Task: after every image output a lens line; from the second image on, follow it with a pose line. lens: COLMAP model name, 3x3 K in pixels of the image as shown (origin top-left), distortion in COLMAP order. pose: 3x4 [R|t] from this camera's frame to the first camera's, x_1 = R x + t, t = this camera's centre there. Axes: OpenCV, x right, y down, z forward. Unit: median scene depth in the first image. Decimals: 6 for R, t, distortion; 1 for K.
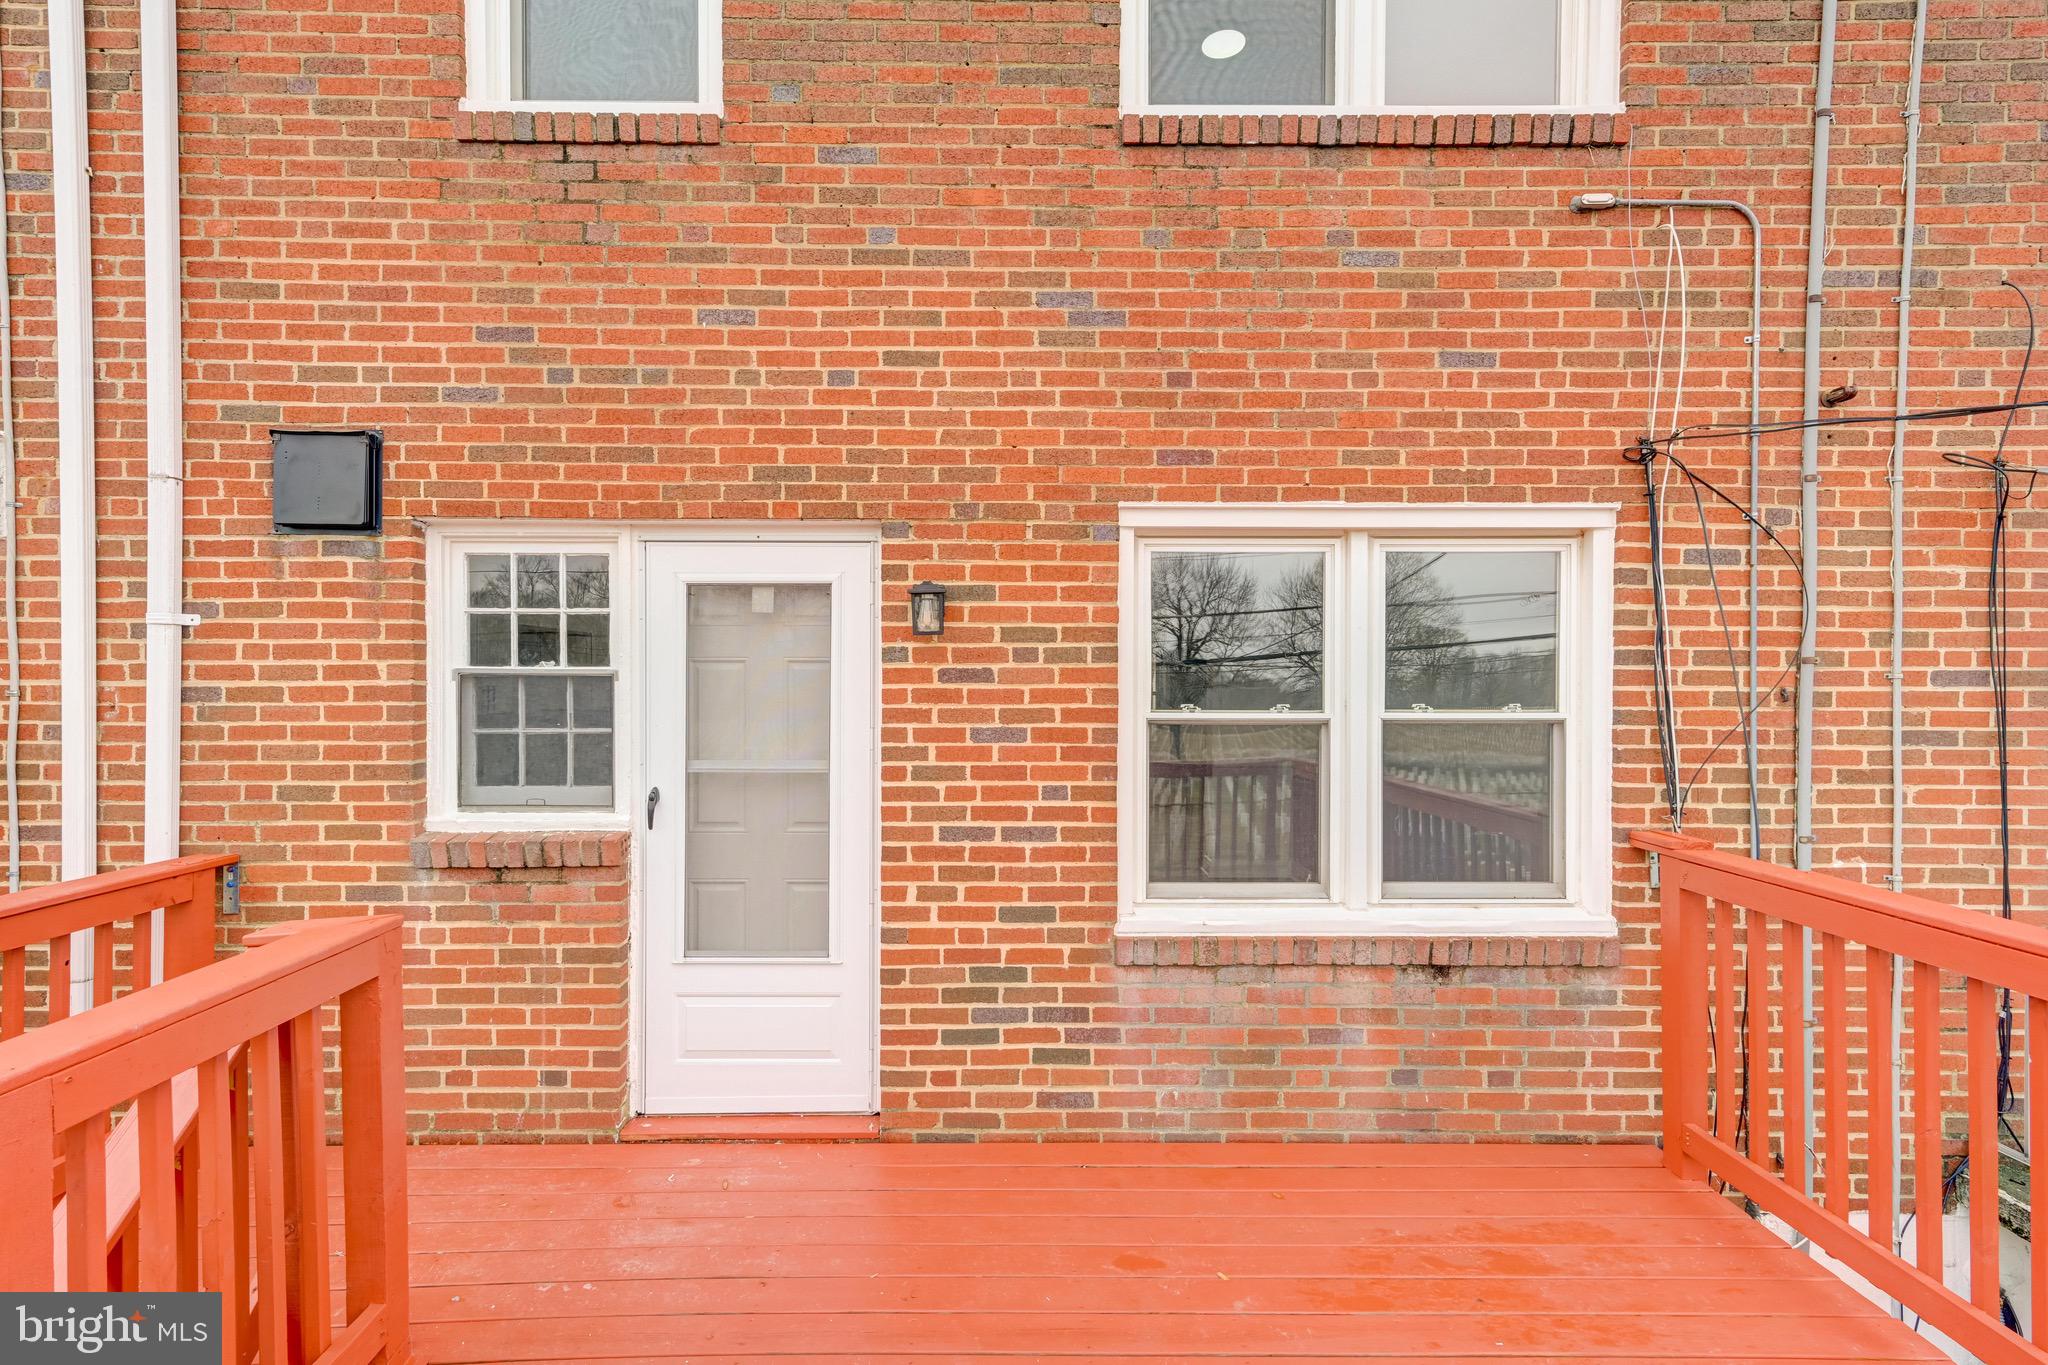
lens RADIAL K [[940.4, 0, 1024.0], [0, 940.4, 682.5], [0, 0, 1]] dist [0.002634, 0.000268]
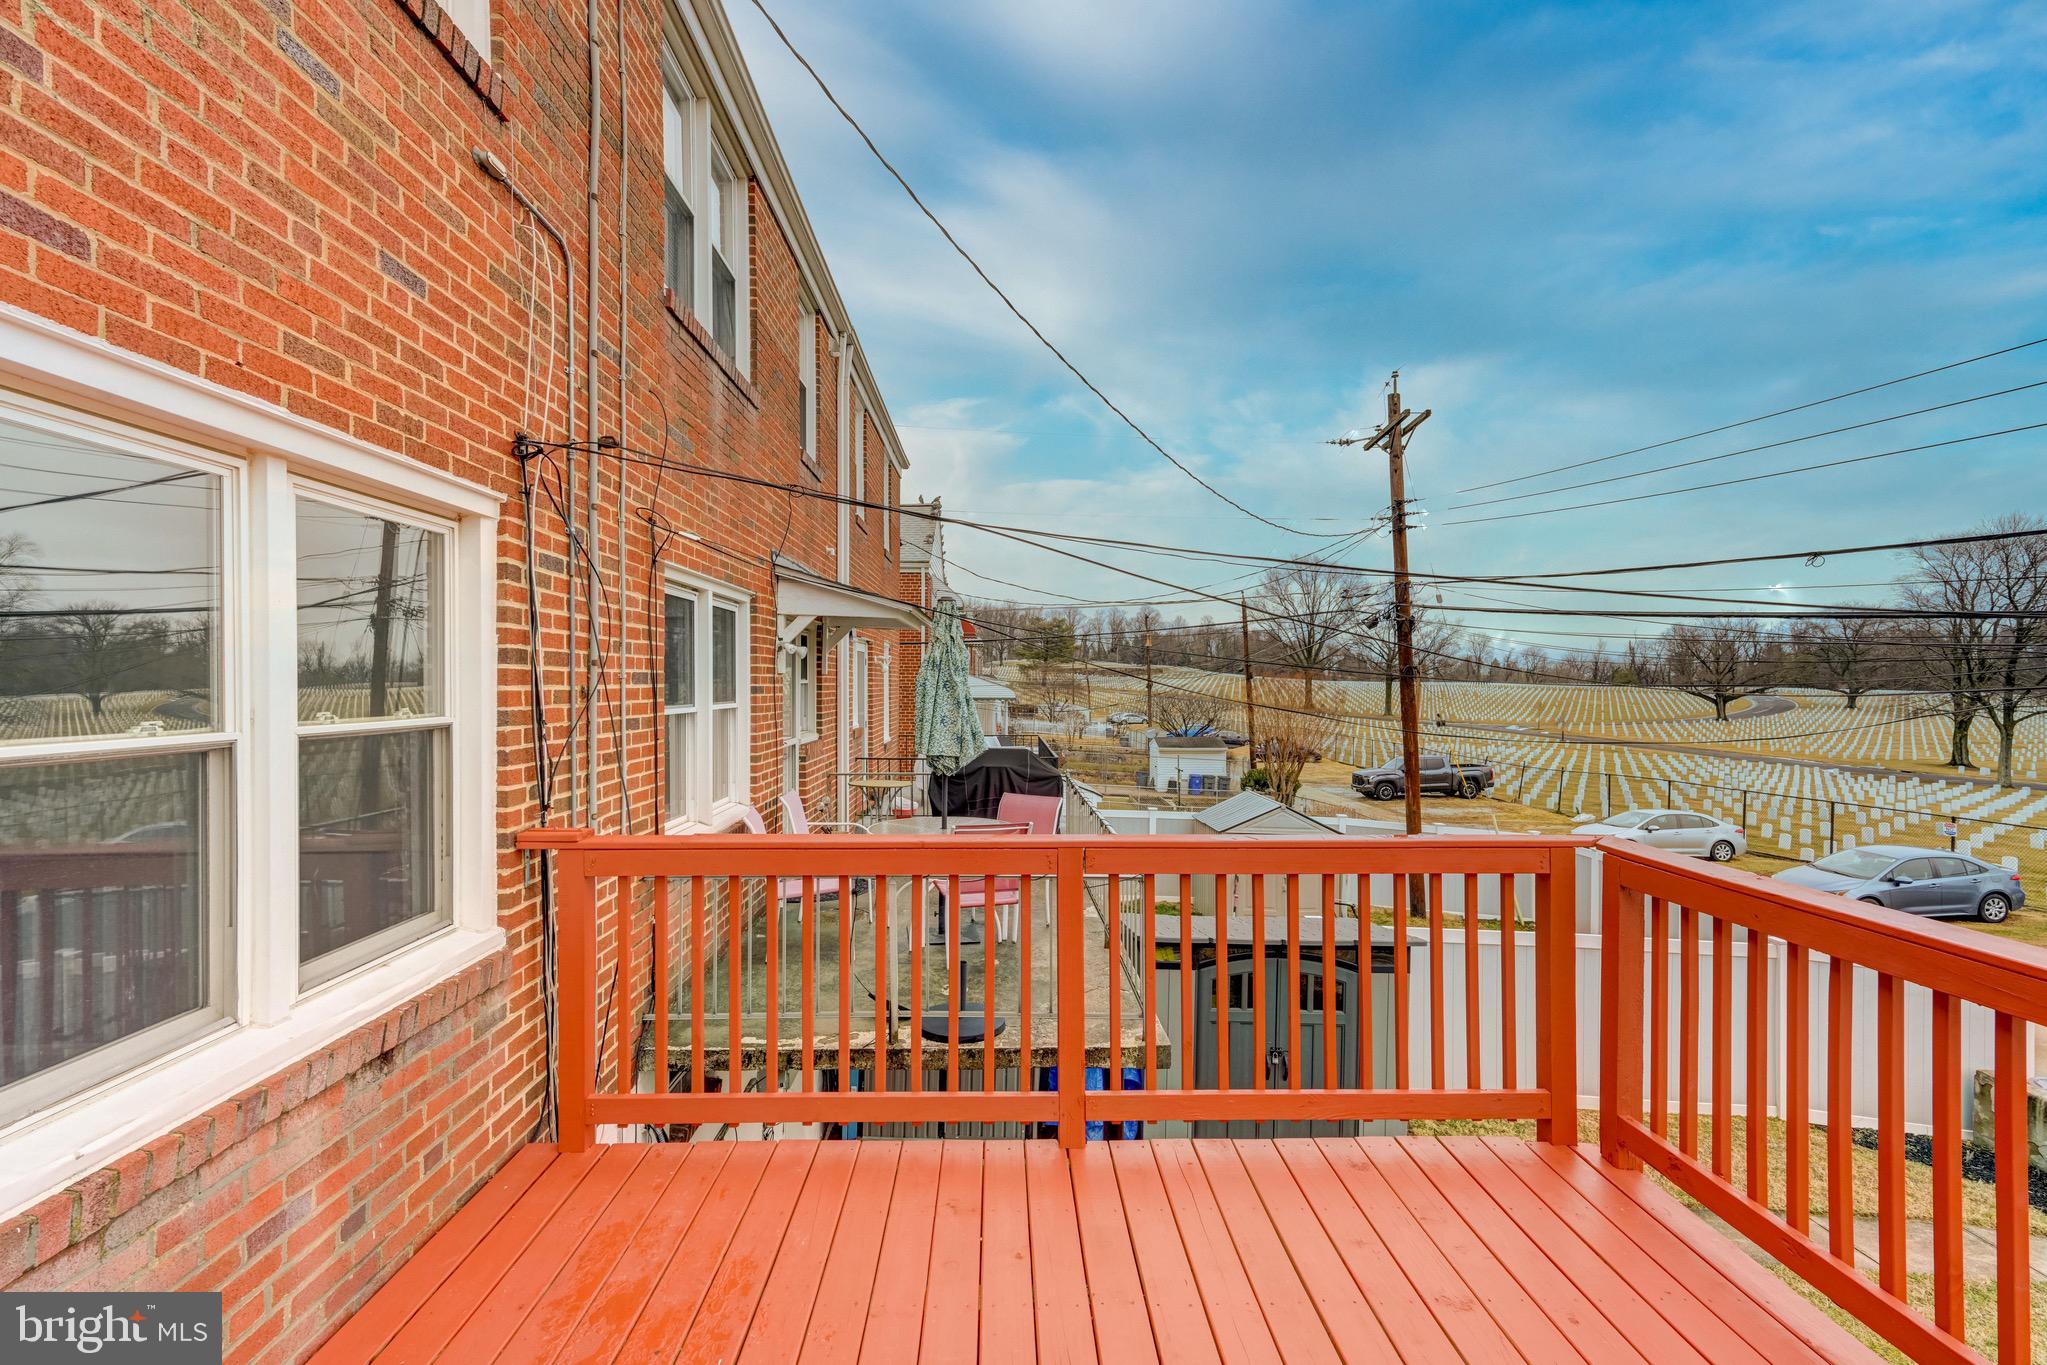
lens RADIAL K [[914.5, 0, 1023.5], [0, 914.5, 682.5], [0, 0, 1]] dist [0.010046, 0.000300]
pose [[-0.016481, -0.003626, 0.999858, -0.314881], [-0.006453, 0.999973, 0.003520, -0.006235], [-0.999843, -0.006394, -0.016504, 0.489218]]
